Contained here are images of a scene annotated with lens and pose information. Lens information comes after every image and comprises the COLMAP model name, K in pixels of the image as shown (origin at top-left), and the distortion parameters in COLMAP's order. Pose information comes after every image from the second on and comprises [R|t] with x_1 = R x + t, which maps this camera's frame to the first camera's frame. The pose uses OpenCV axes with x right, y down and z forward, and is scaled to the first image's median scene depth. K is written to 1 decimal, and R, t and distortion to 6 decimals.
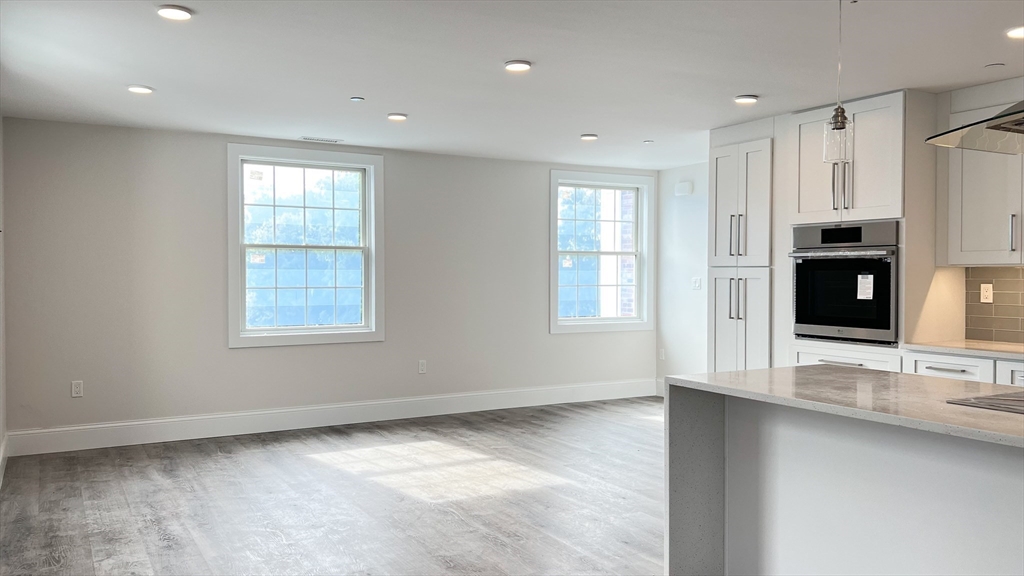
lens RADIAL K [[775.9, 0, 529.7], [0, 775.9, 302.4], [0, 0, 1]] dist [0.025270, -0.003551]
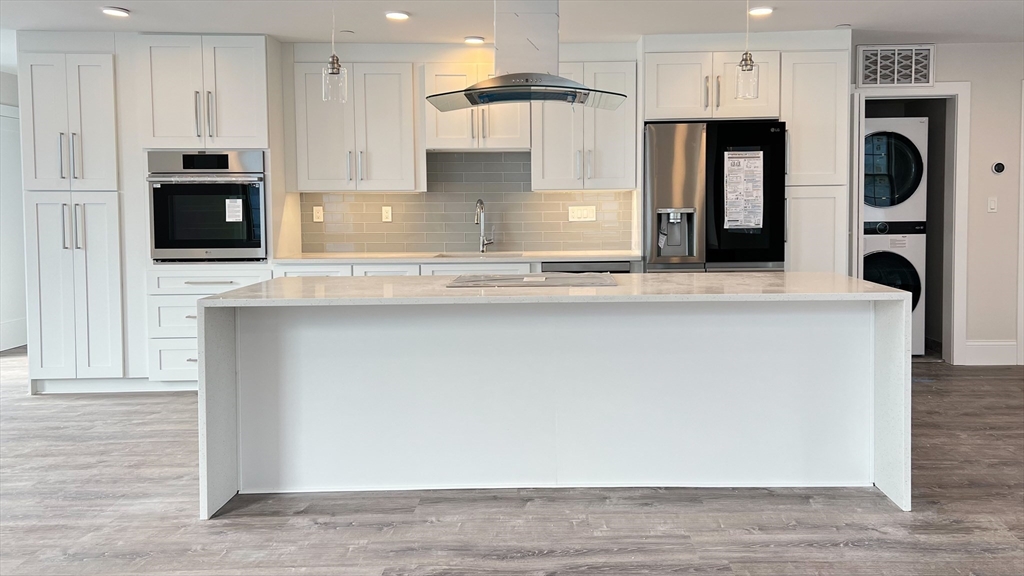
lens RADIAL K [[775.9, 0, 539.2], [0, 775.9, 253.6], [0, 0, 1]] dist [0.025270, -0.003551]
pose [[0.503598, -0.066120, 0.861404, -0.293025], [0.039415, 0.997787, 0.053546, -0.000922], [-0.863039, 0.006986, 0.505090, 0.085043]]
